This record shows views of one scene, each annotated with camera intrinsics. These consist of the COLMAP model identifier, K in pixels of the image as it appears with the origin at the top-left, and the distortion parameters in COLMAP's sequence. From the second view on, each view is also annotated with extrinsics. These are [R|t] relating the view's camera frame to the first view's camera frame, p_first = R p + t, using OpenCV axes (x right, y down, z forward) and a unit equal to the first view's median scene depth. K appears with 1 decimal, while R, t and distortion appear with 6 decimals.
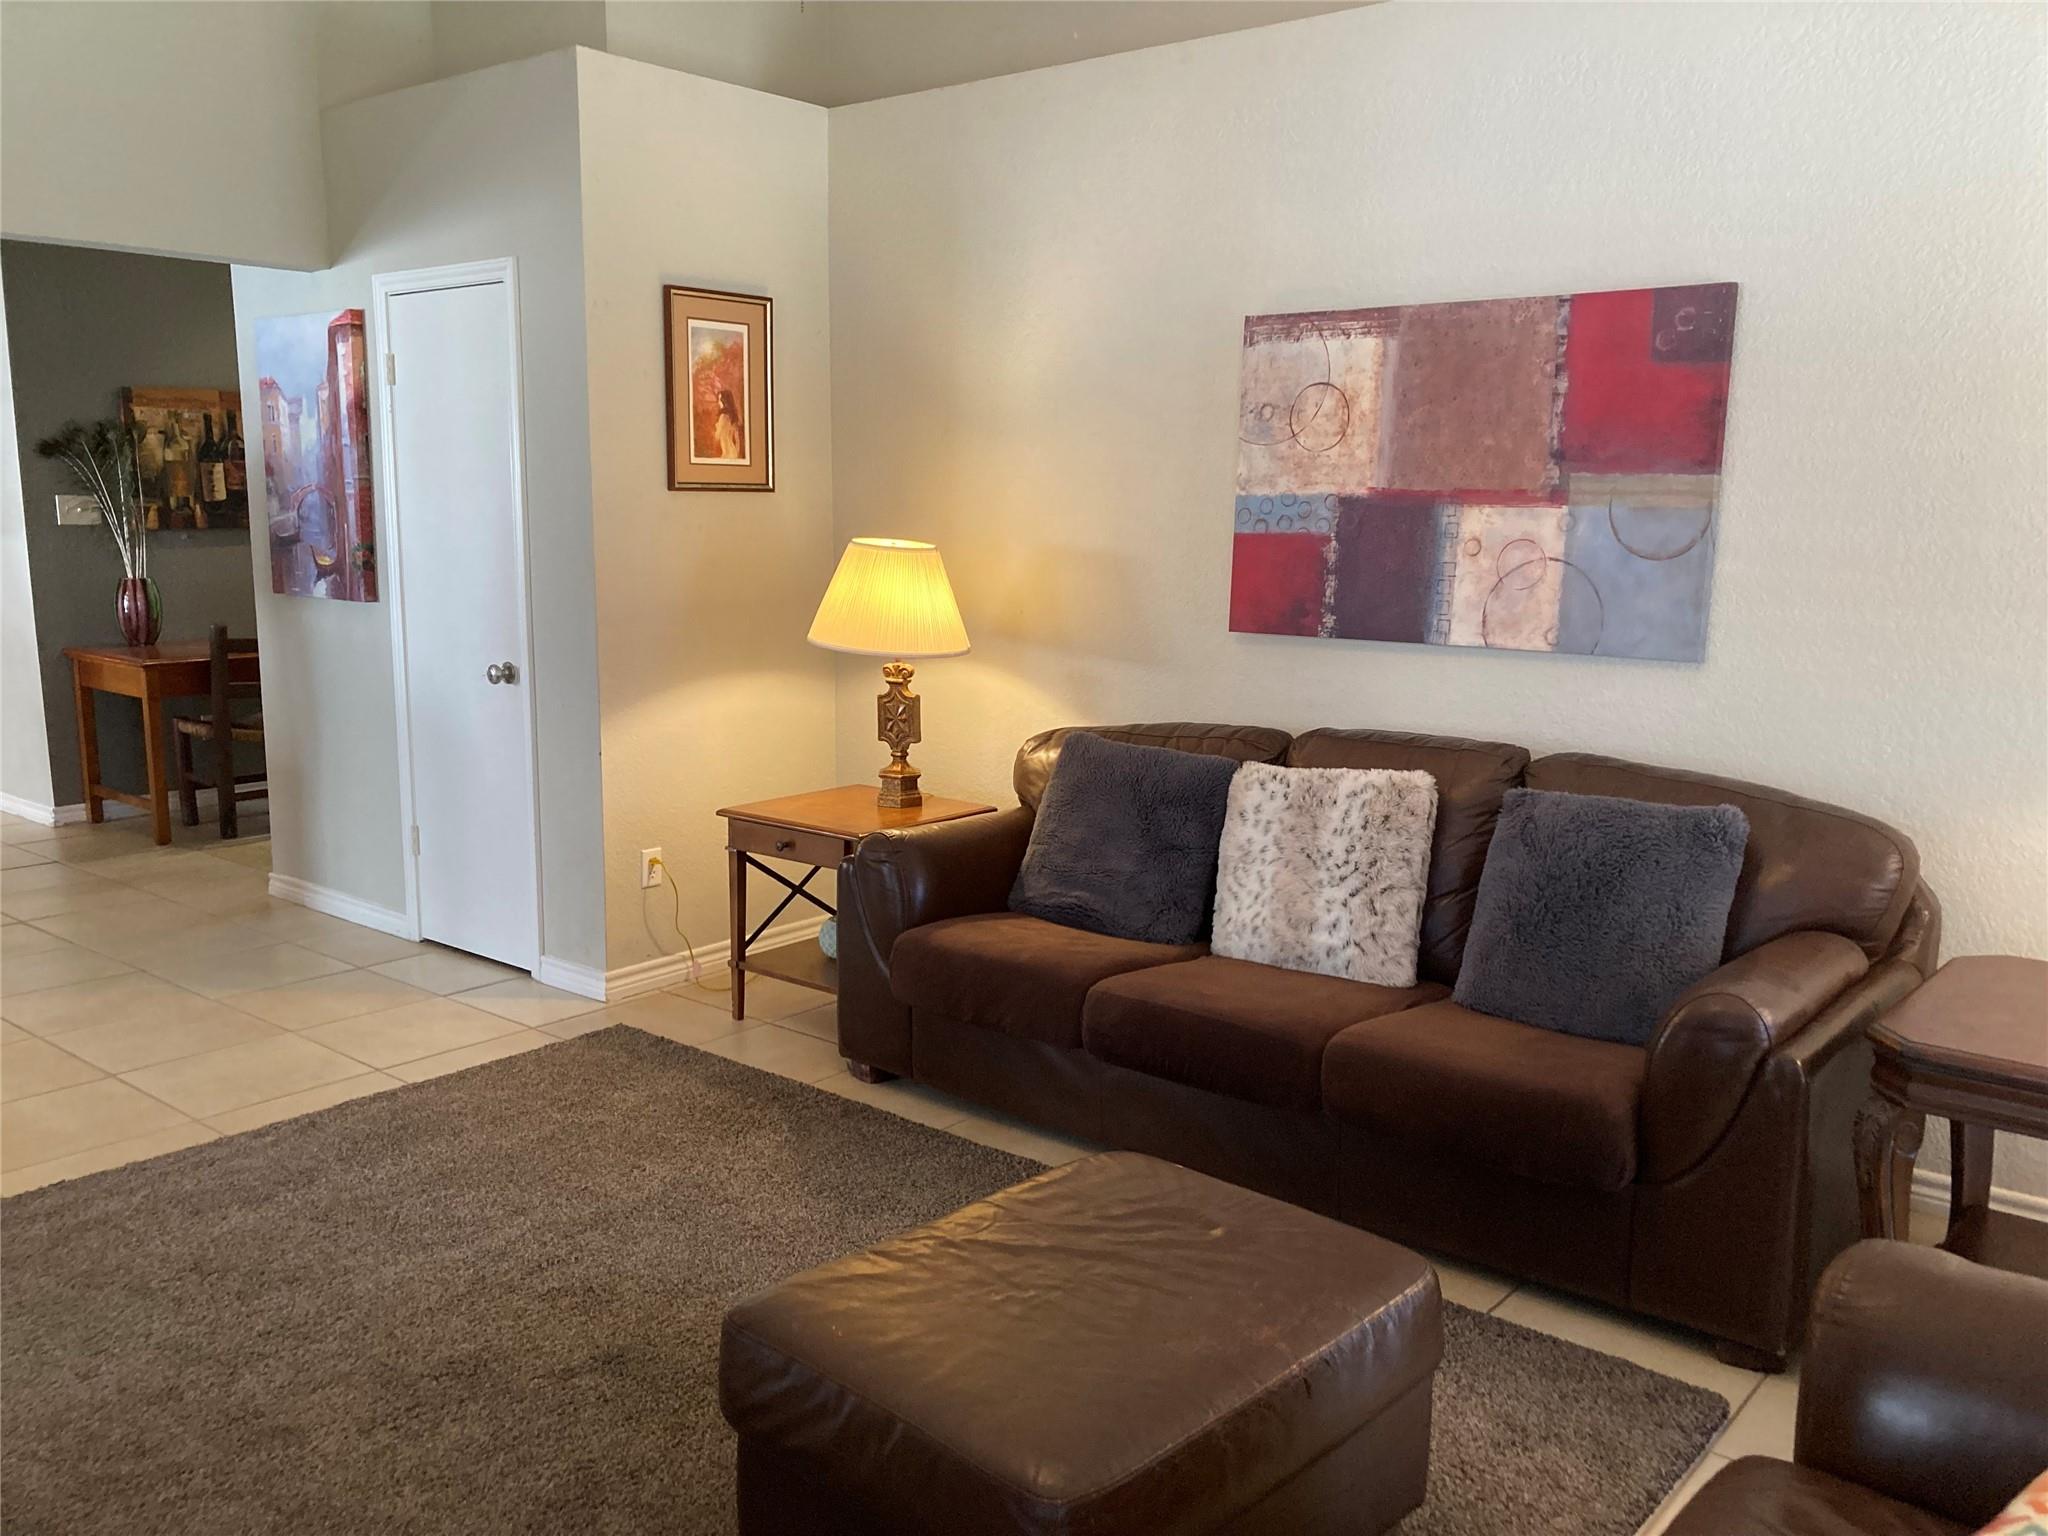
lens RADIAL K [[1683.6, 0, 1021.4], [0, 1683.6, 804.6], [0, 0, 1]] dist [0.013720, -0.000641]
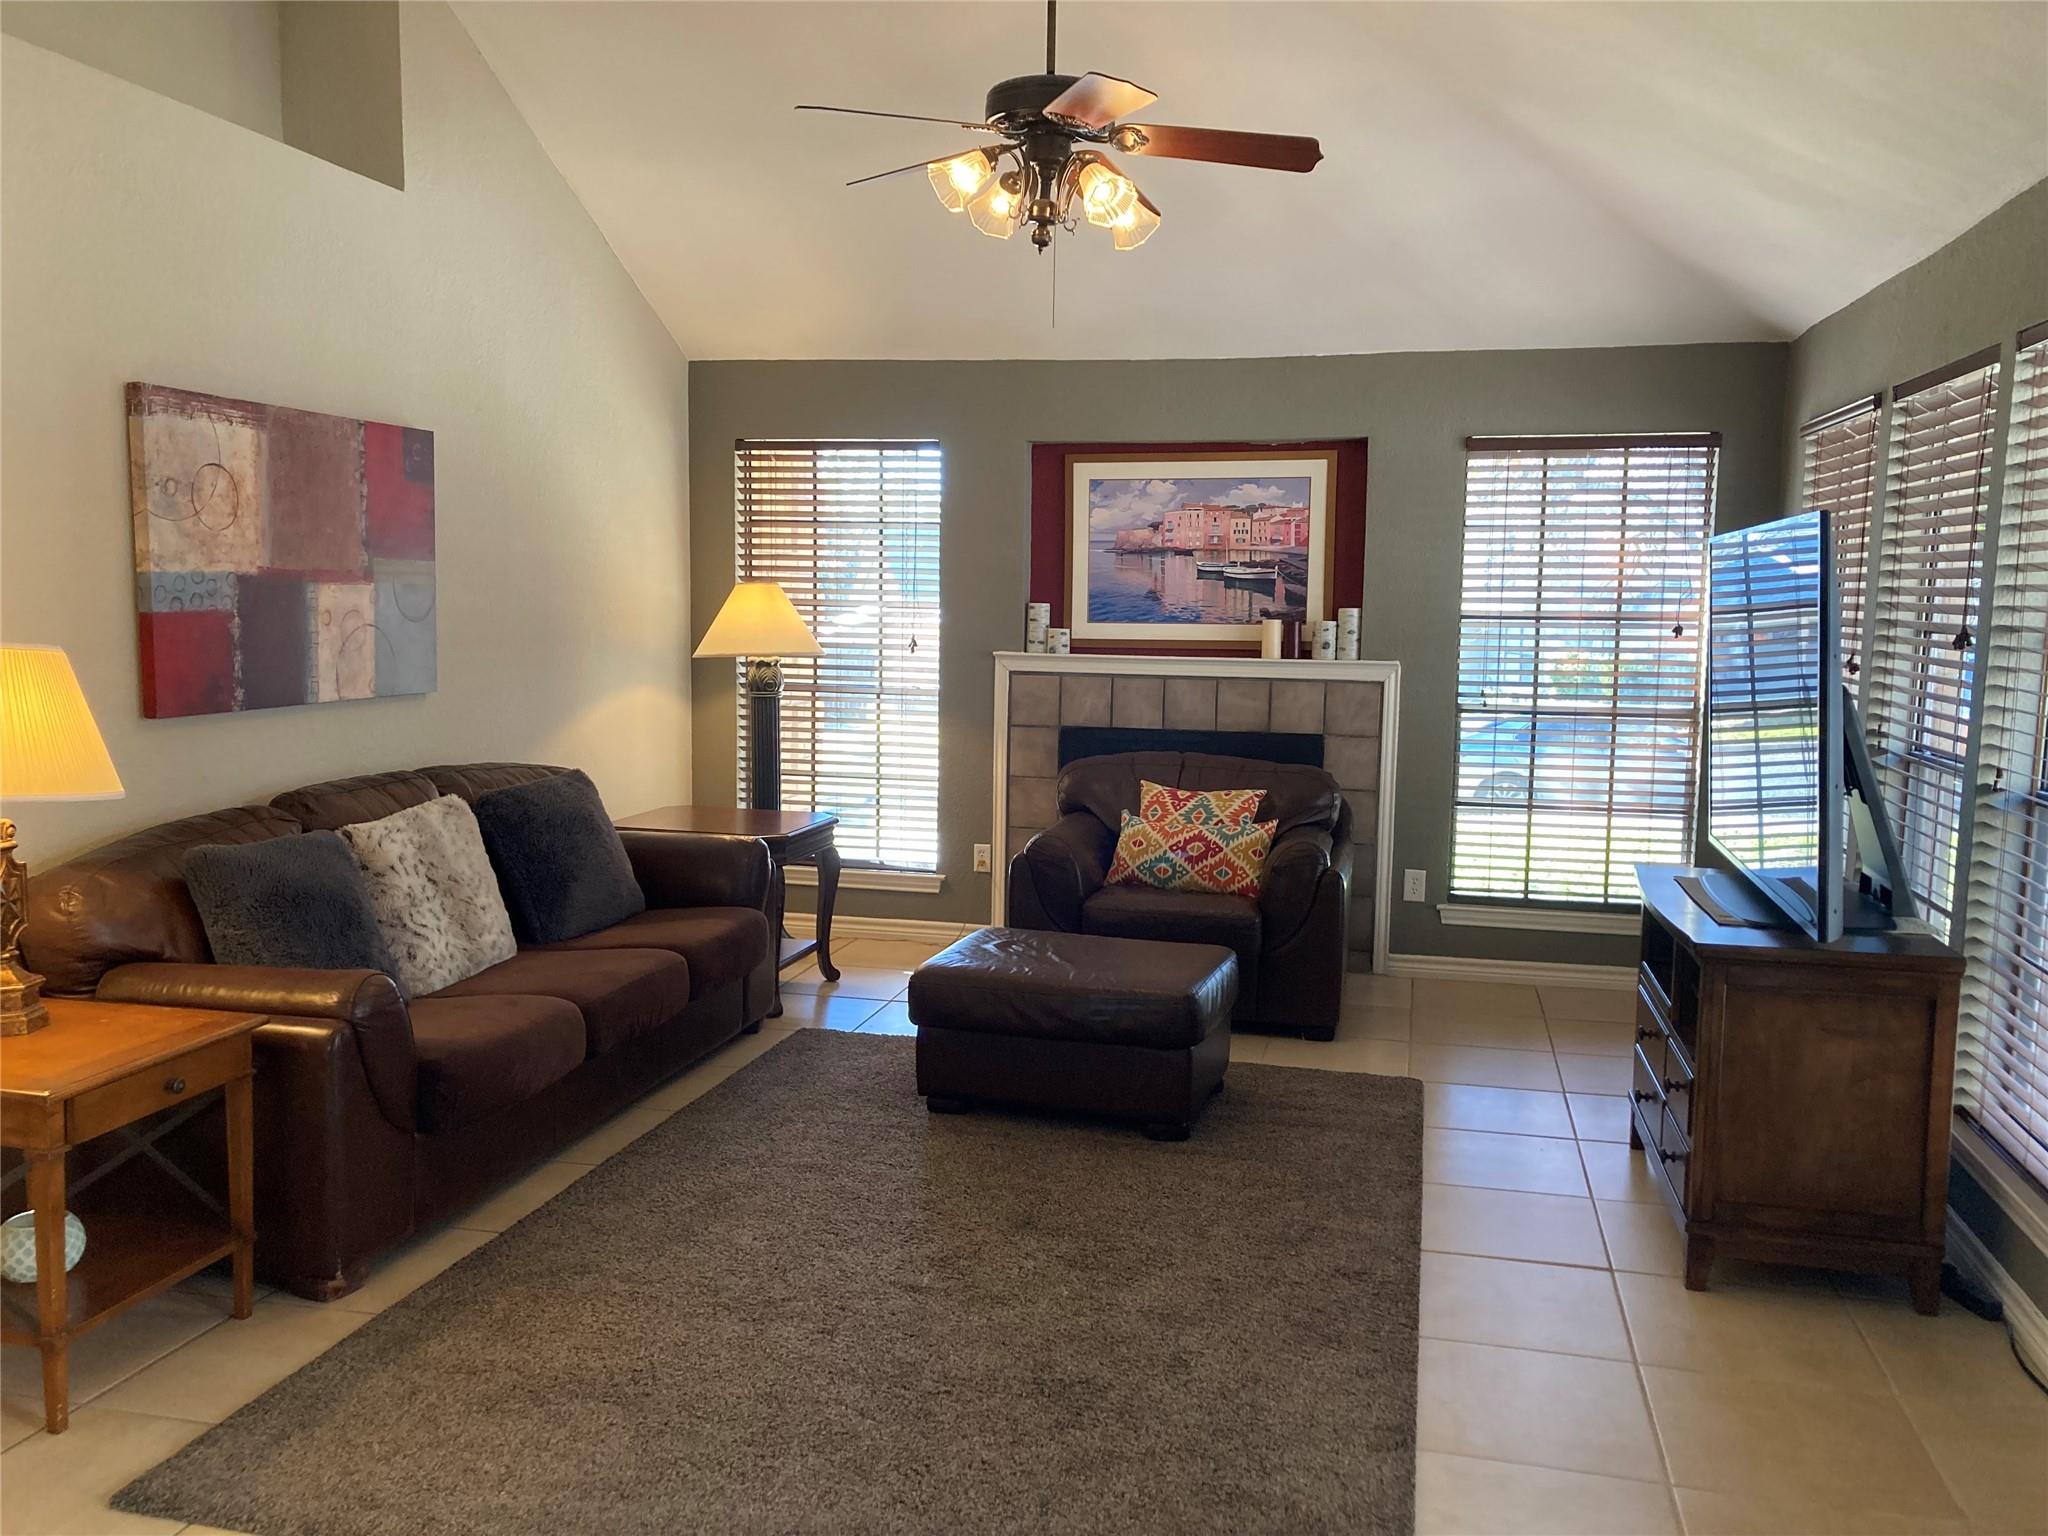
lens RADIAL K [[1686.1, 0, 1033.9], [0, 1686.1, 756.6], [0, 0, 1]] dist [0.023000, 0.003572]
pose [[-0.439963, -0.108503, 0.891437, -0.863240], [0.136482, 0.973063, 0.185798, -0.179024], [-0.887584, 0.203409, -0.413303, 0.908446]]
